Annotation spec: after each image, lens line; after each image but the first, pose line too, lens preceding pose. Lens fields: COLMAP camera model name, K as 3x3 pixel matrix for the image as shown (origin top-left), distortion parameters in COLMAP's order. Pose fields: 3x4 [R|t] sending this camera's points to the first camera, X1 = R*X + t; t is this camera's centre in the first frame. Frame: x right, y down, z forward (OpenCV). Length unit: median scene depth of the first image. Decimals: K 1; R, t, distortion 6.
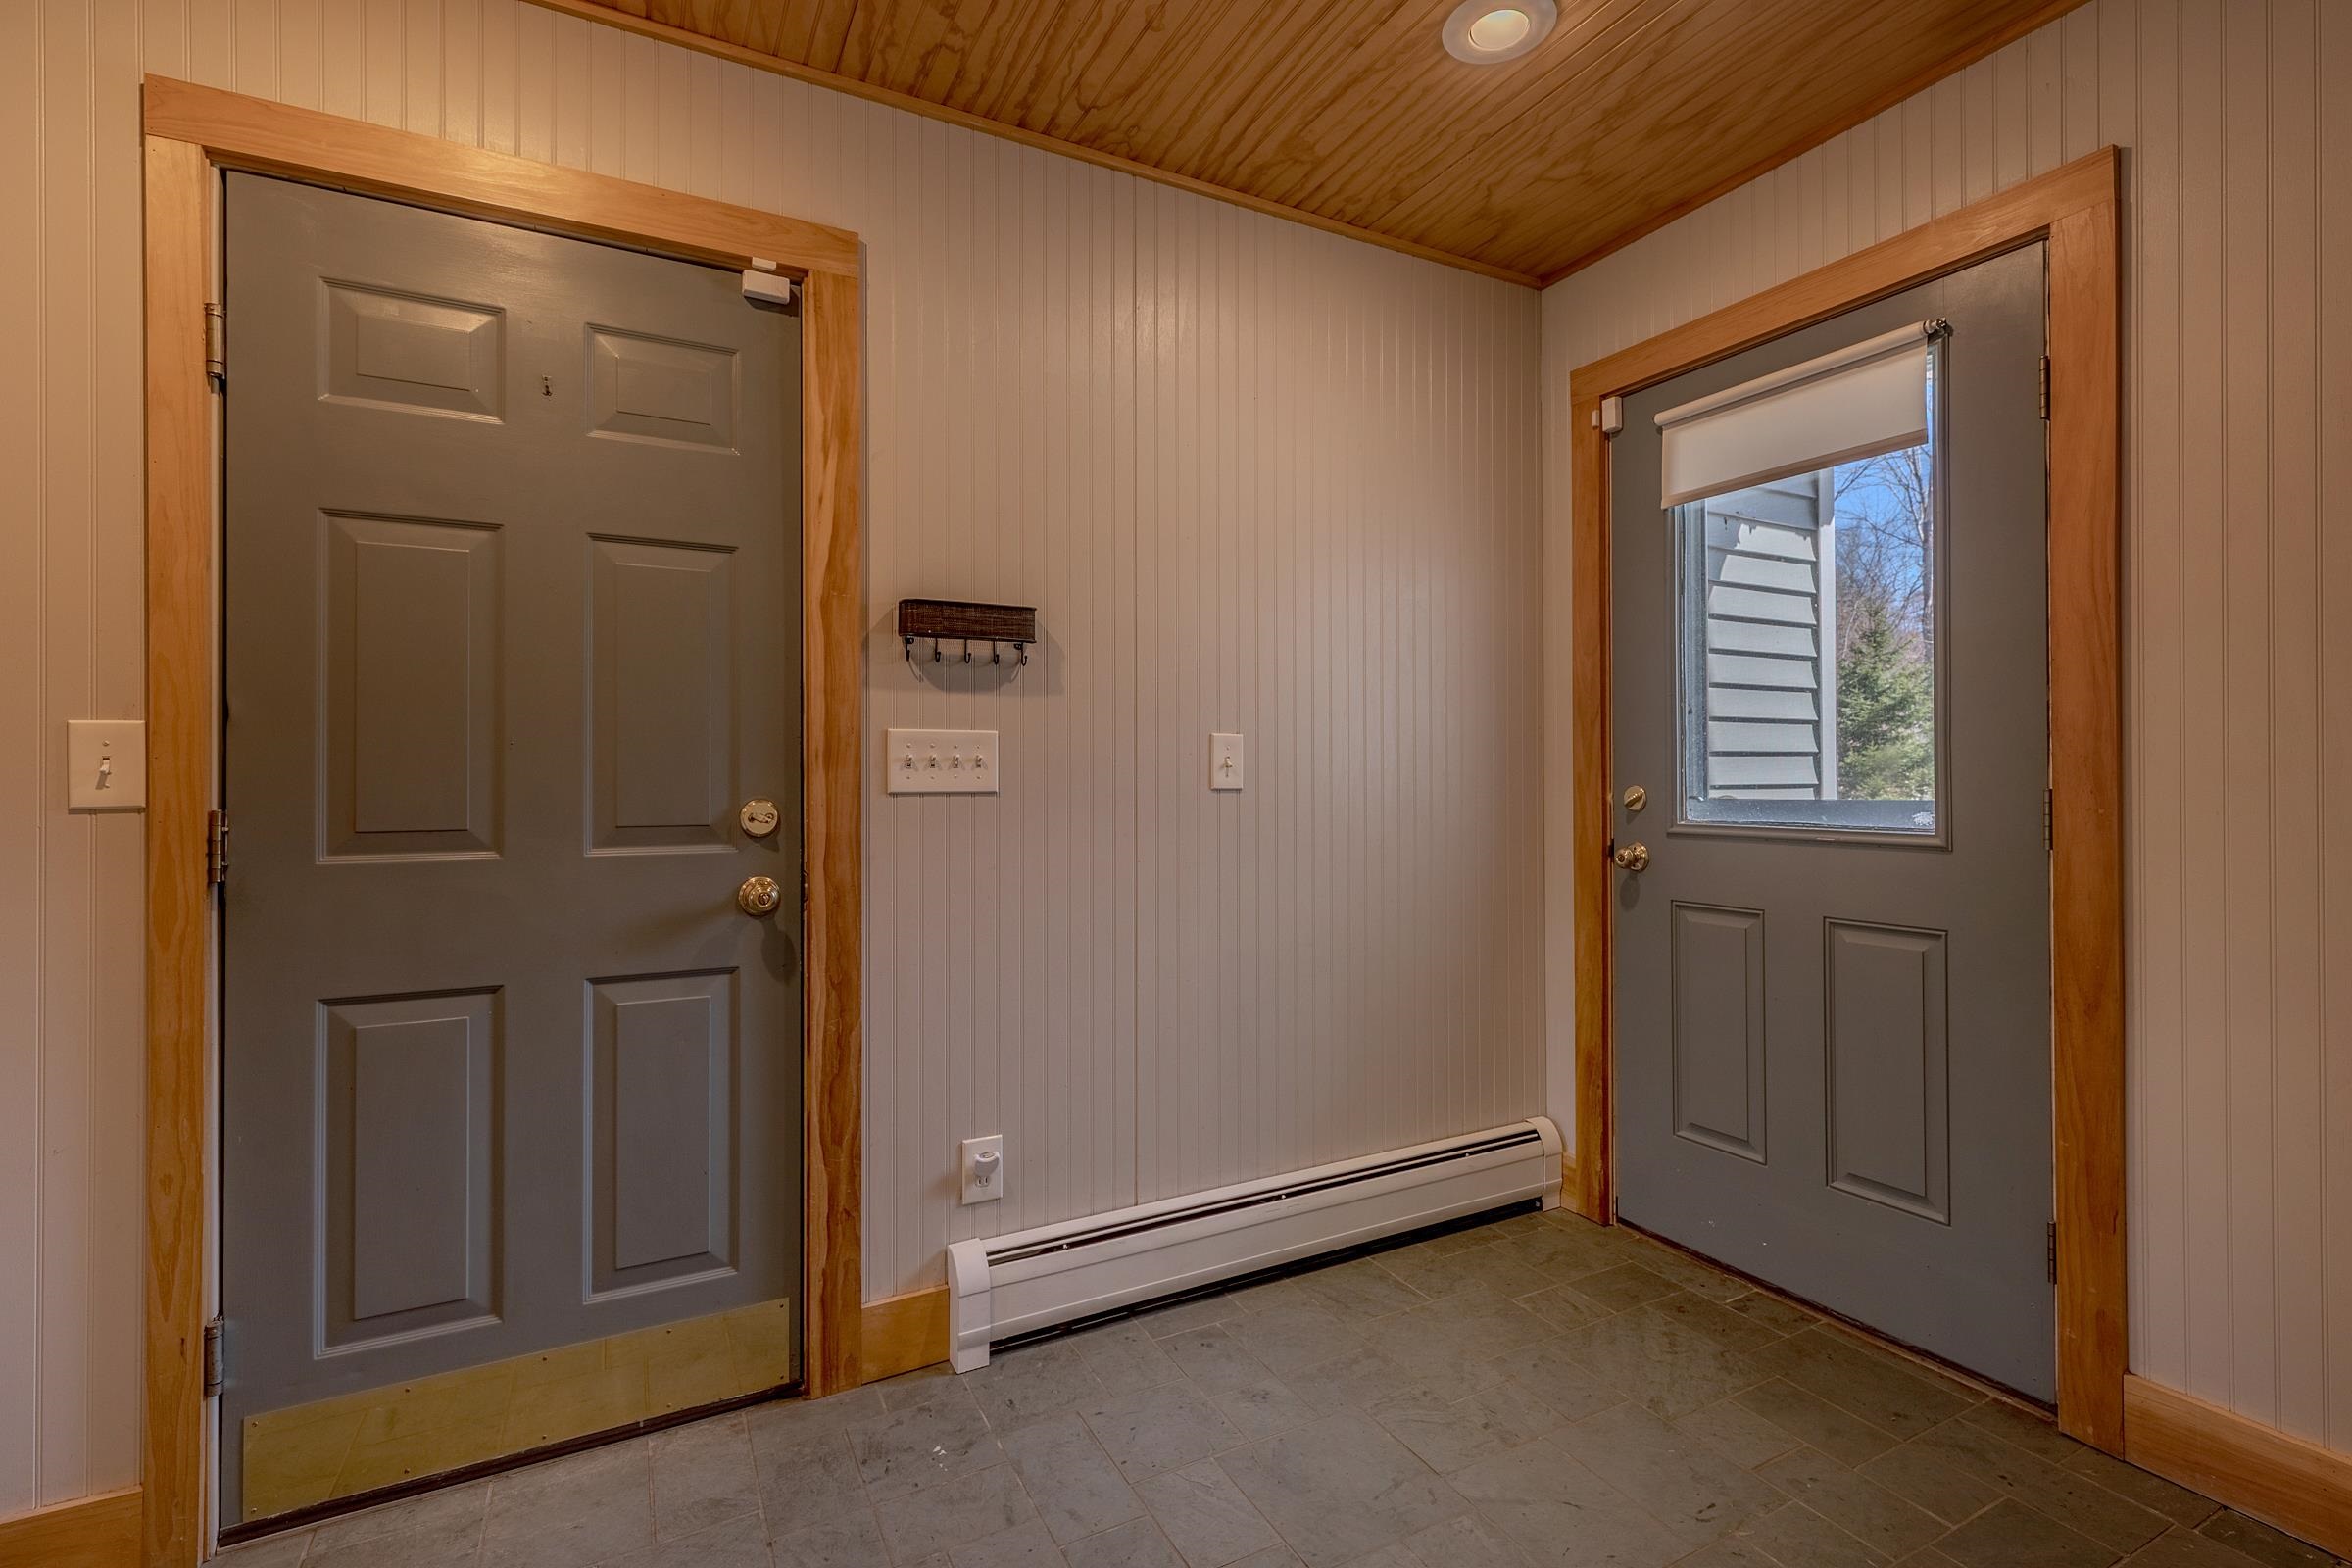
lens RADIAL K [[1054.2, 0, 1182.2], [0, 1054.2, 772.5], [0, 0, 1]] dist [0.003016, 0.002507]
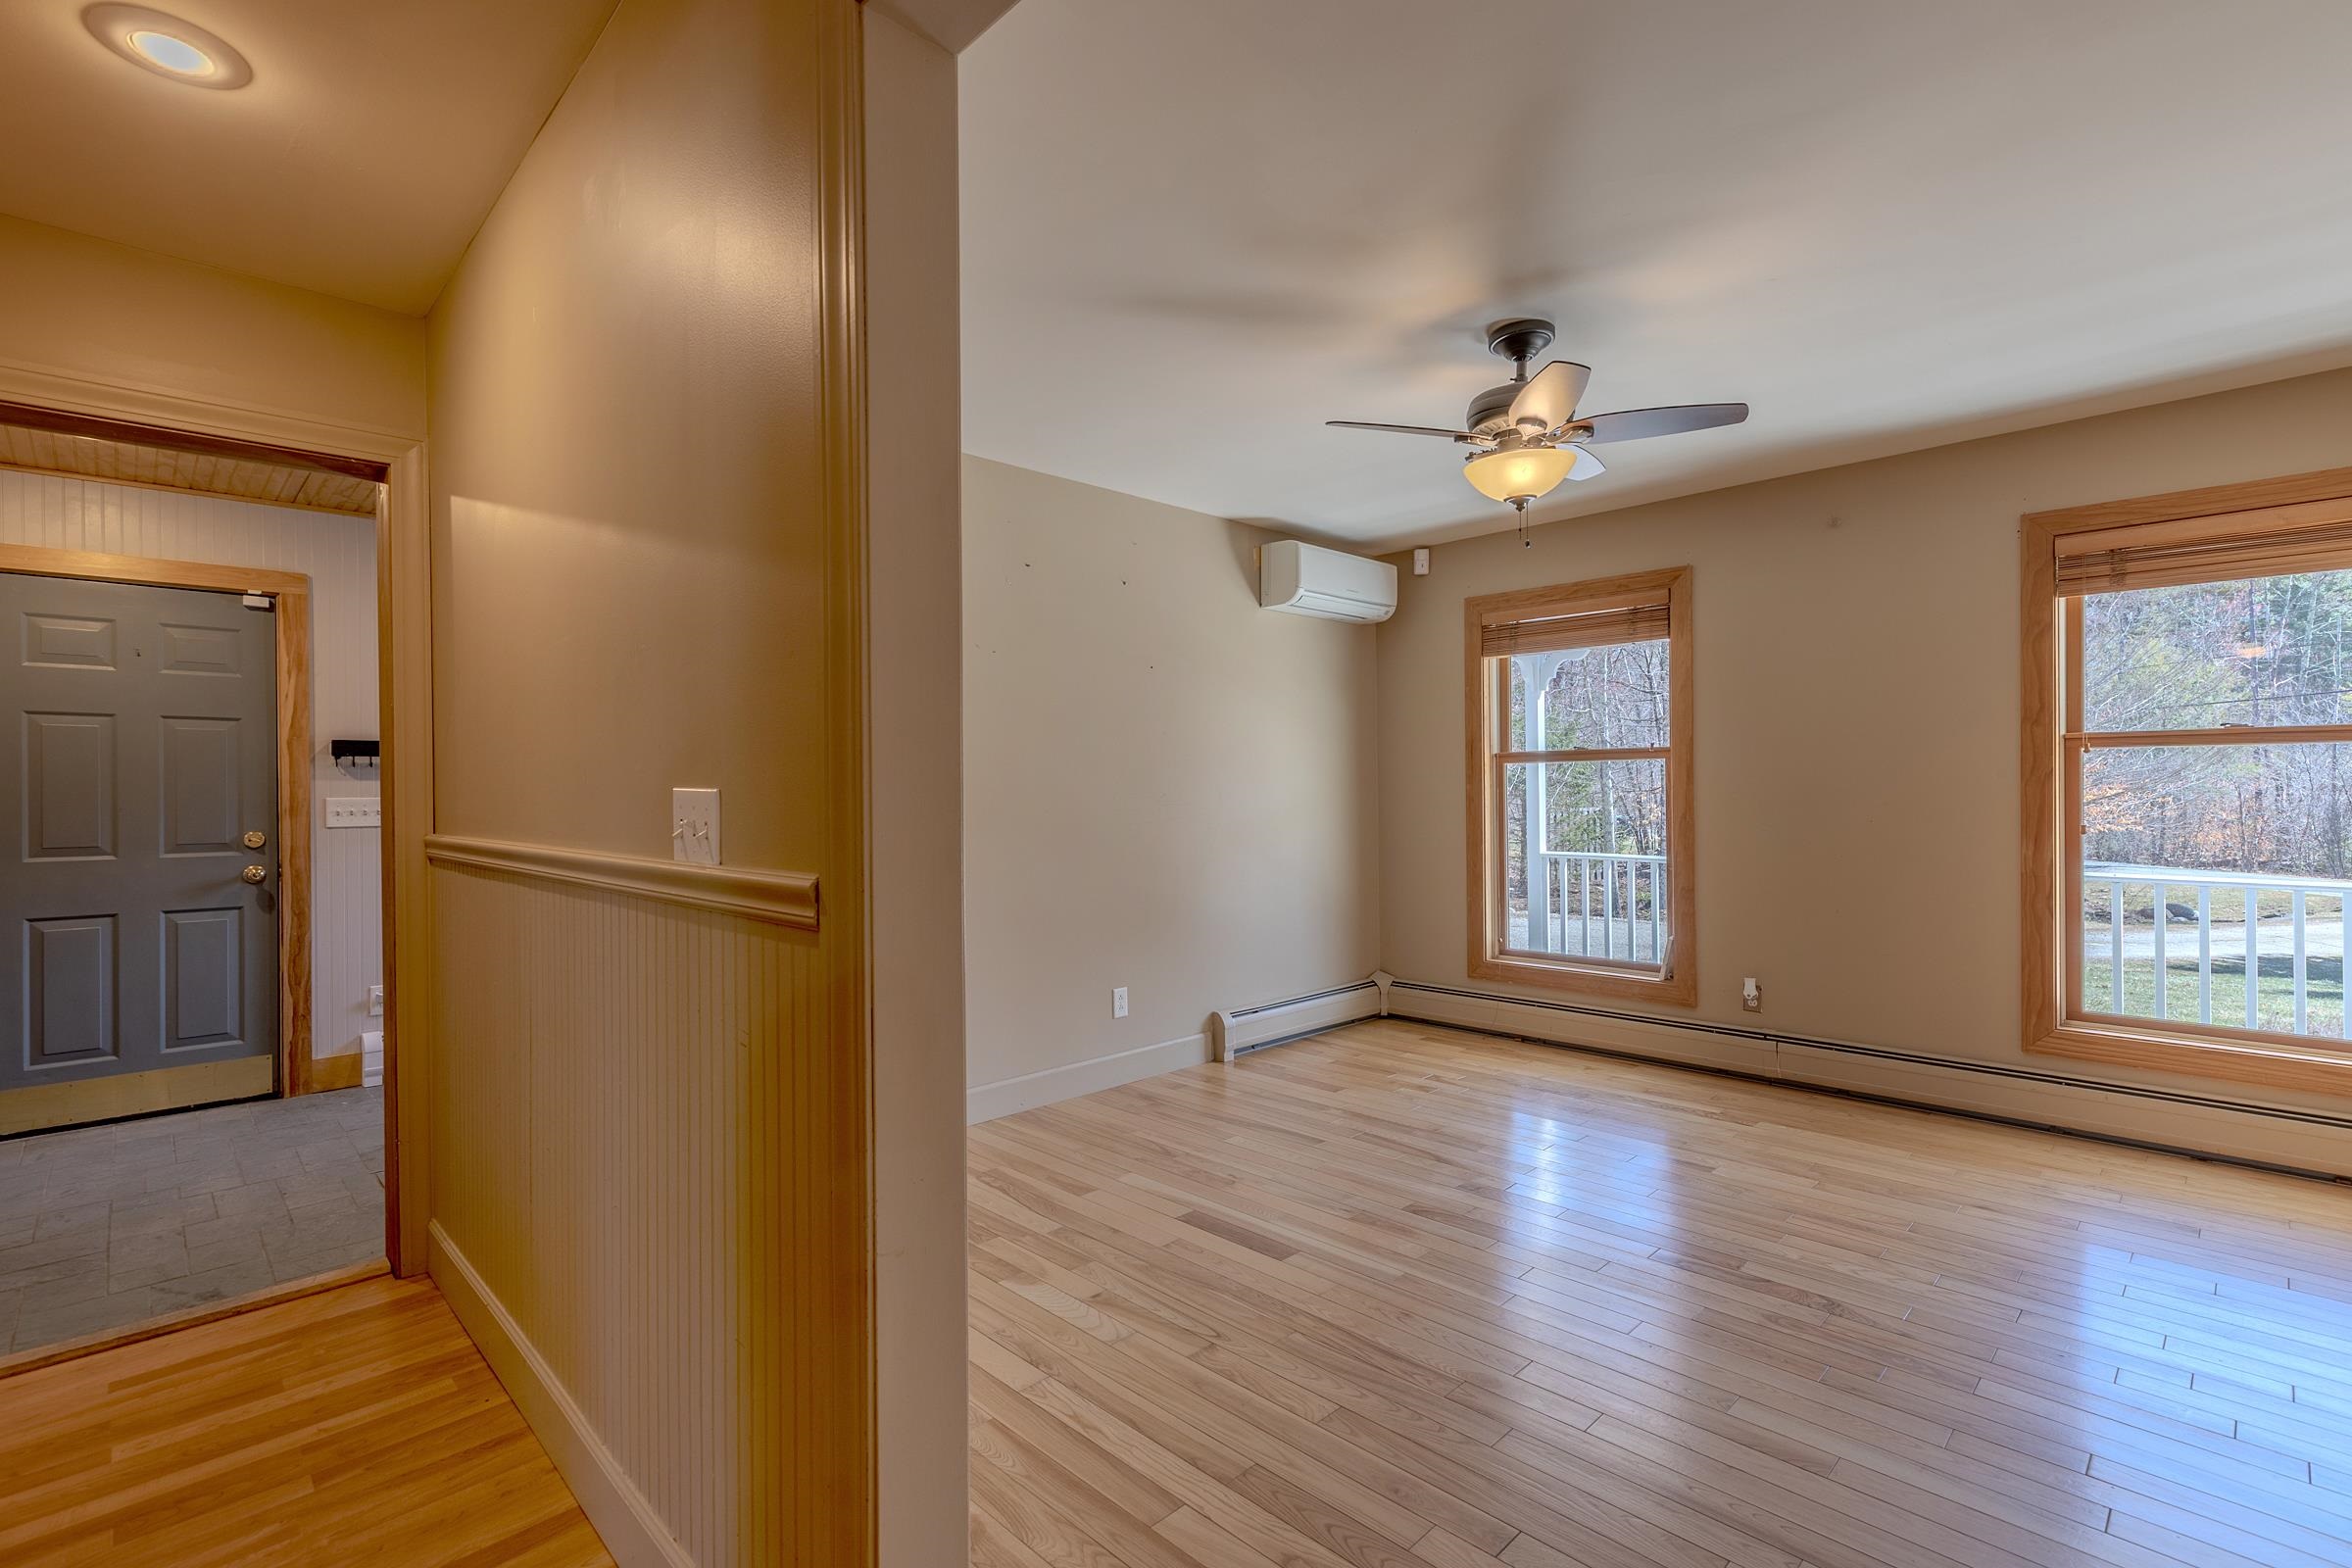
lens RADIAL K [[1054.2, 0, 1156.3], [0, 1054.2, 794.1], [0, 0, 1]] dist [0.003016, 0.002507]
pose [[0.950544, -0.007626, 0.310495, 0.716506], [0.008412, 0.999964, -0.001192, -0.034349], [-0.310475, 0.003744, 0.950574, -1.713922]]
